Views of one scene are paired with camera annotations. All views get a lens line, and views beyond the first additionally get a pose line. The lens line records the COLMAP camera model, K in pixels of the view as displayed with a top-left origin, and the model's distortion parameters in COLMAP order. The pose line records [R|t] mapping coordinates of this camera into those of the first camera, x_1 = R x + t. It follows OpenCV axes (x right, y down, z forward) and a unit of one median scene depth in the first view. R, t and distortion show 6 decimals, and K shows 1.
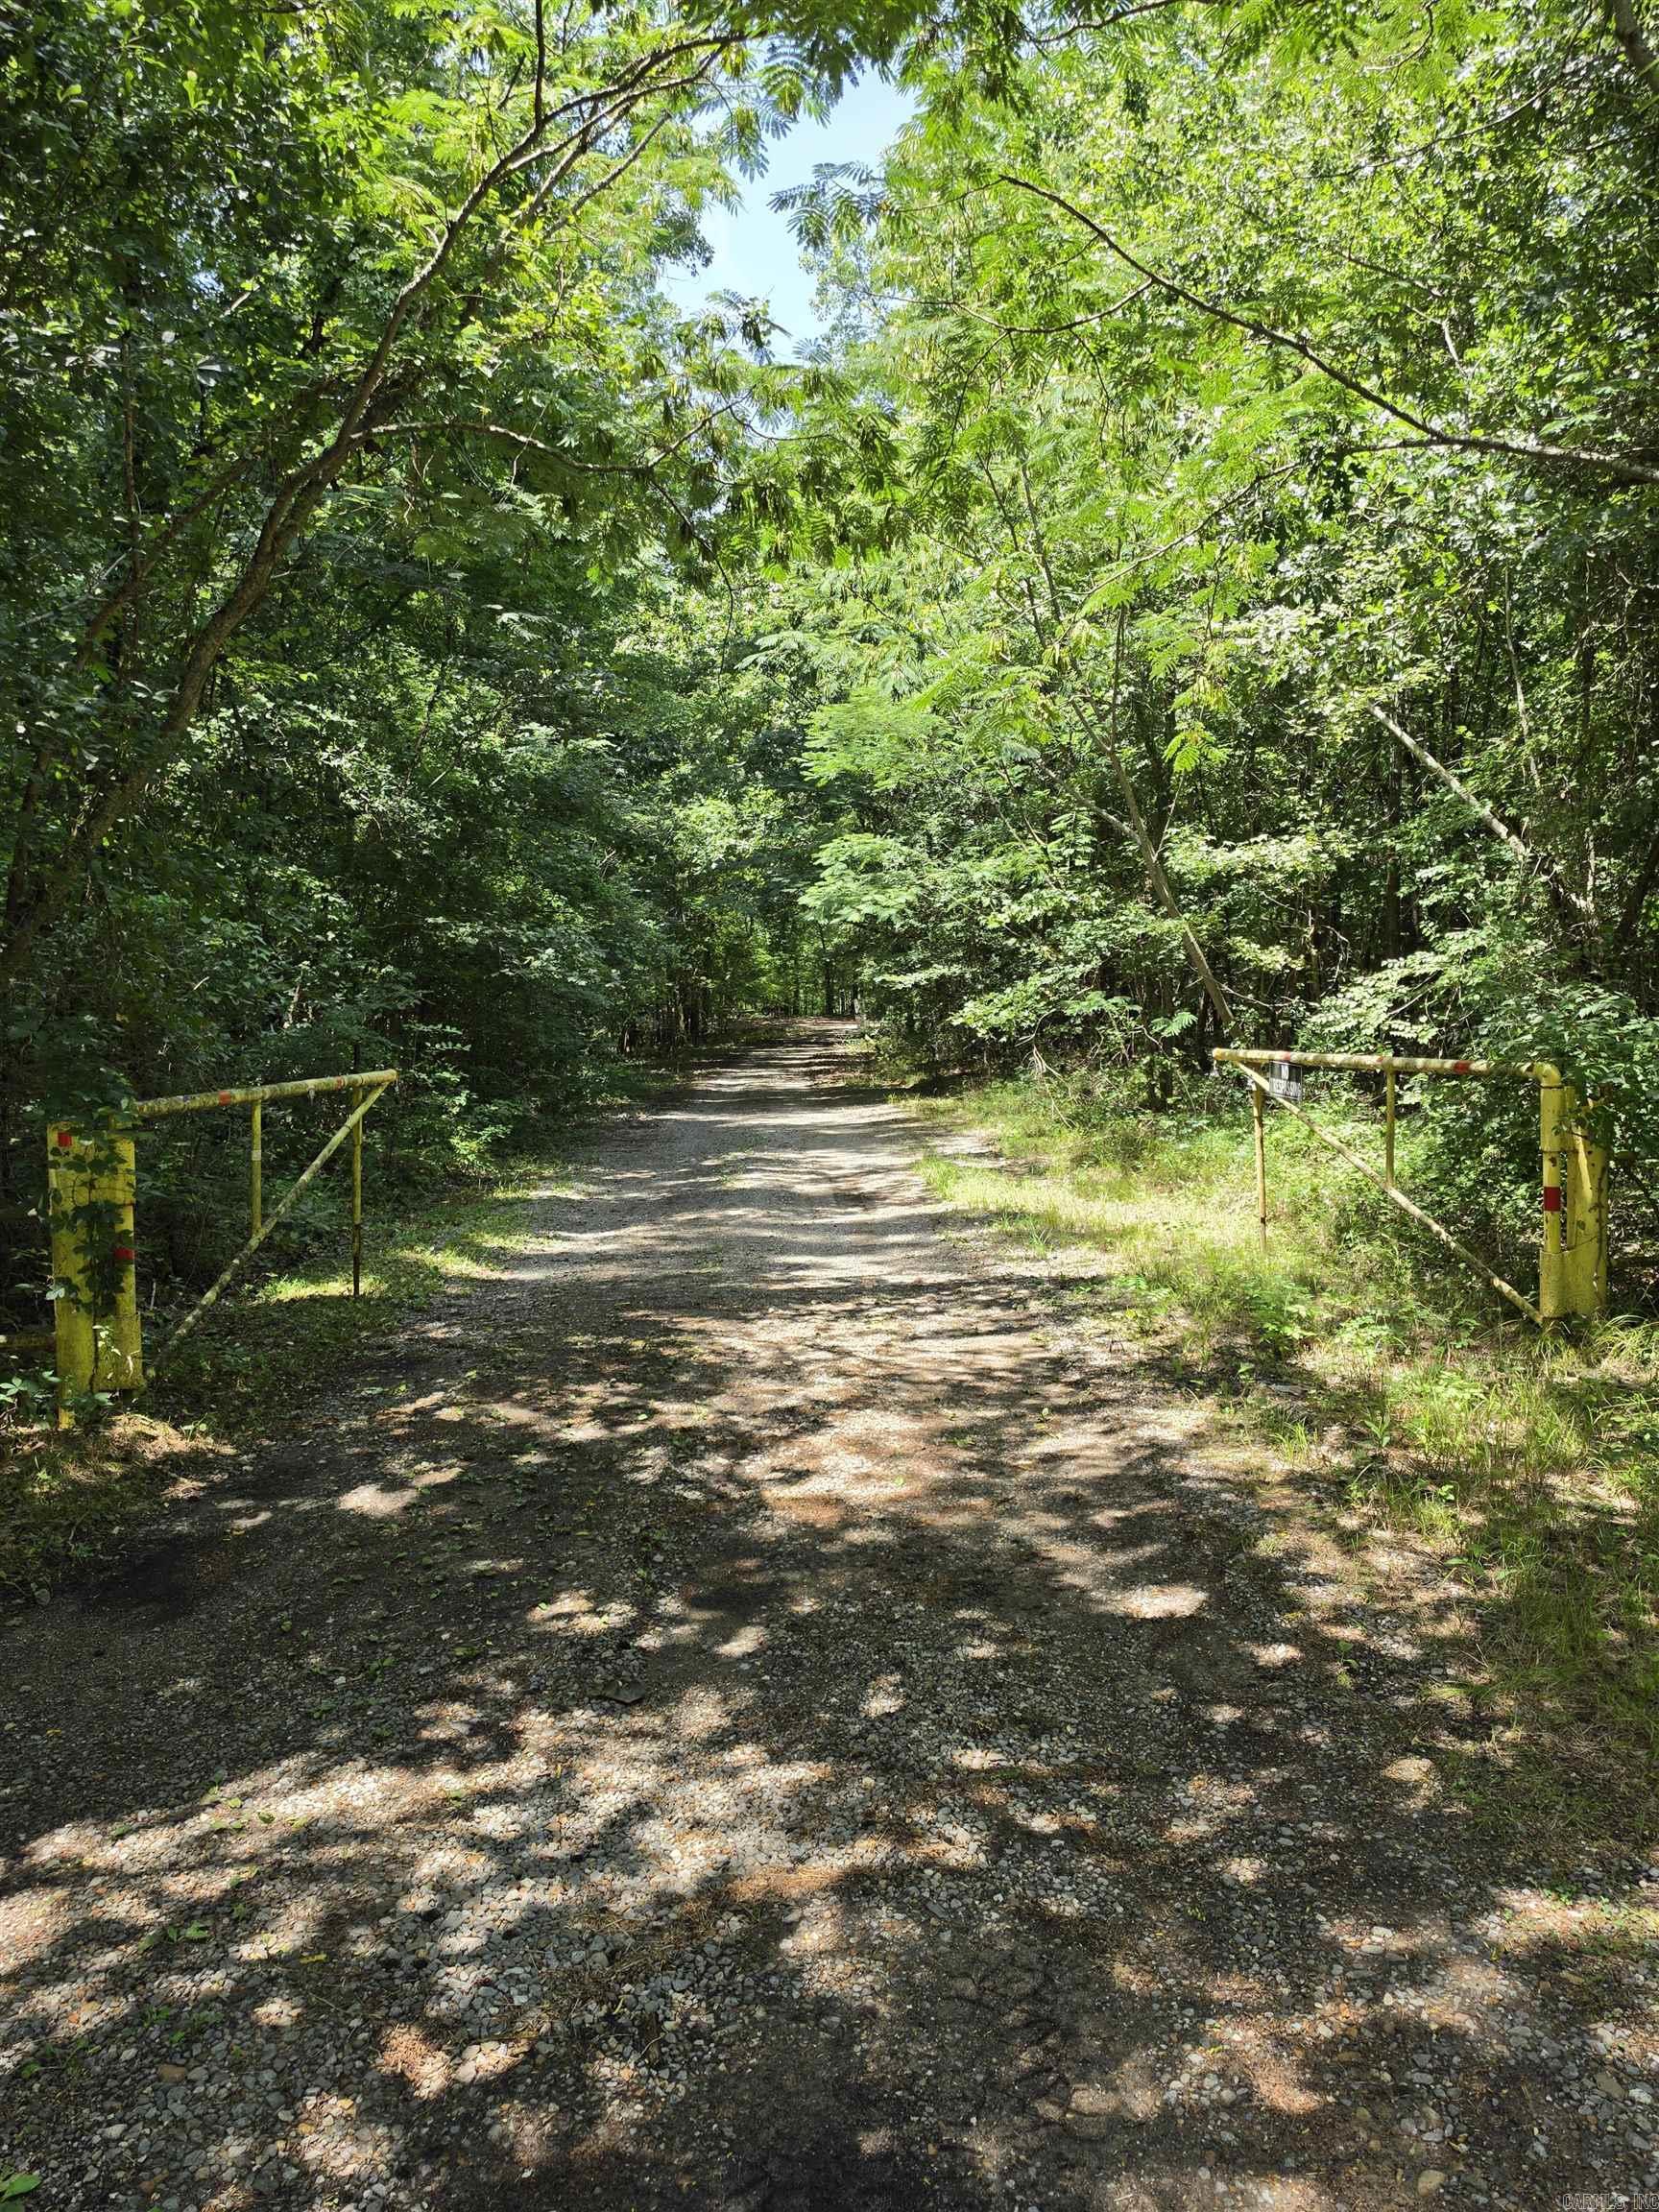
lens RADIAL K [[1483.9, 0, 820.6], [0, 1483.9, 1106.2], [0, 0, 1]] dist [0.072191, -0.000493]
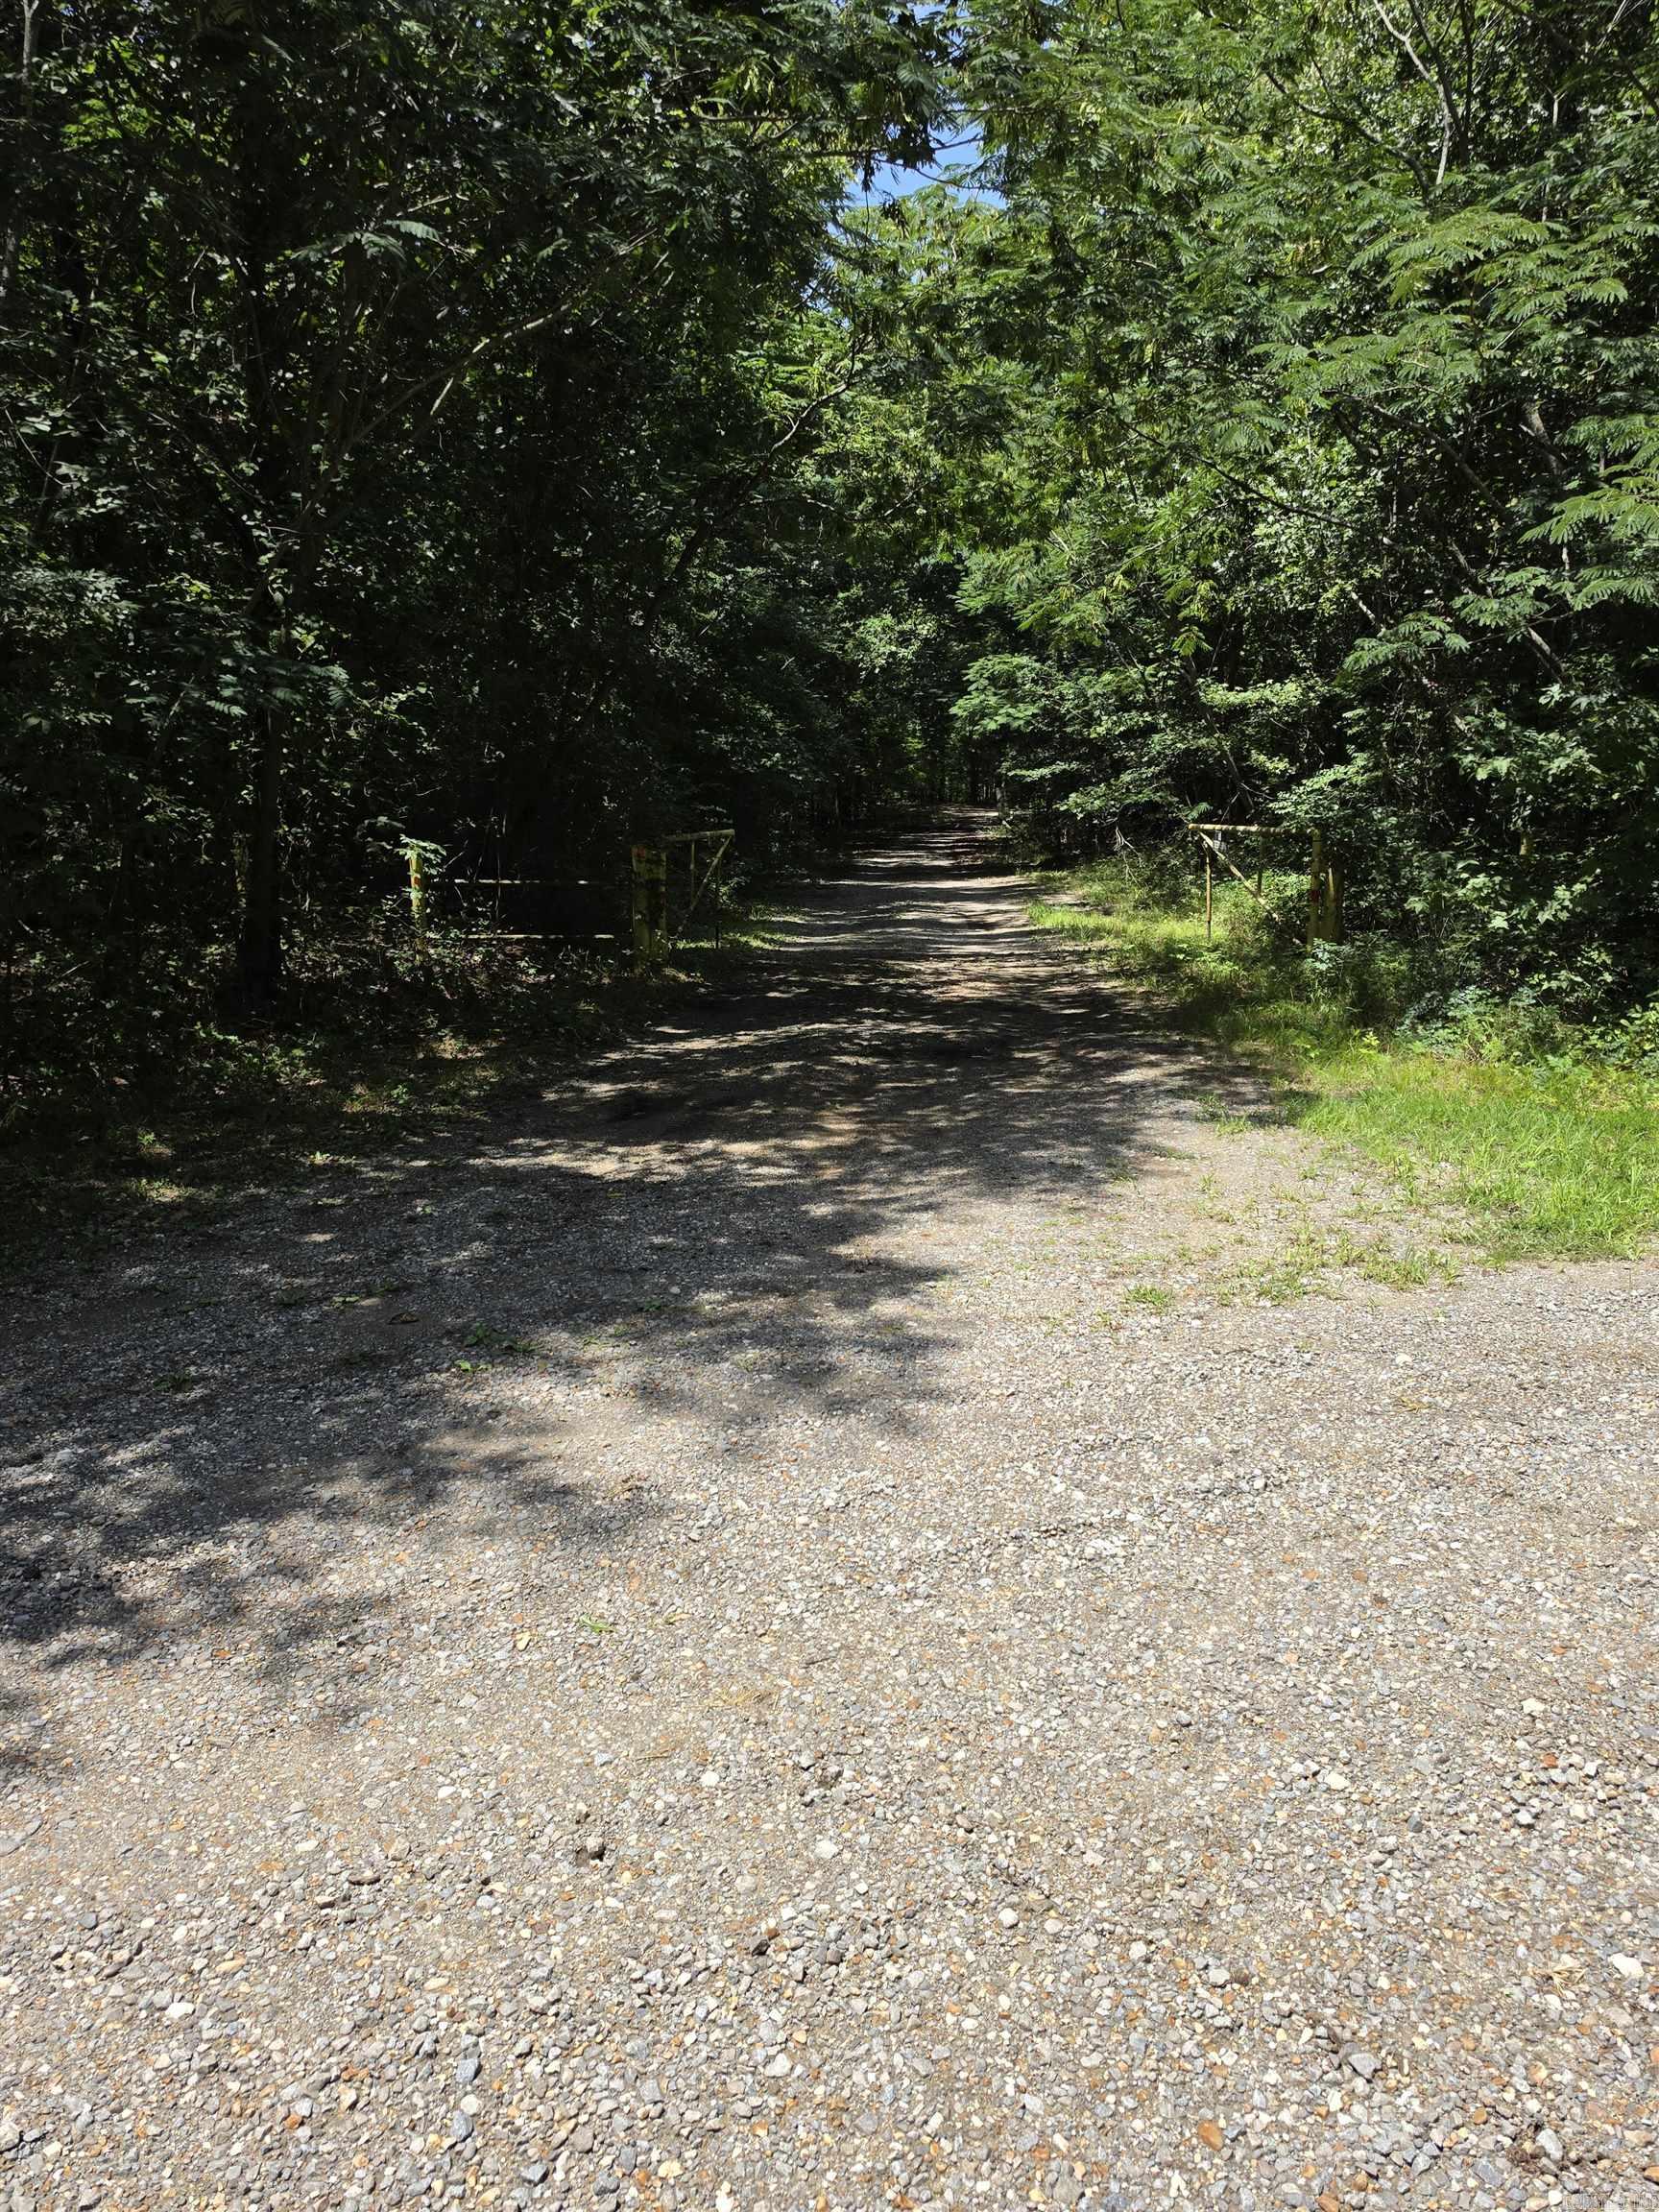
lens RADIAL K [[1483.9, 0, 820.6], [0, 1483.9, 1106.2], [0, 0, 1]] dist [0.072191, -0.000493]
pose [[0.995409, 0.032678, -0.089963, 0.001610], [-0.019768, 0.989836, 0.140830, 0.025033], [0.093651, -0.138405, 0.985938, -0.400385]]
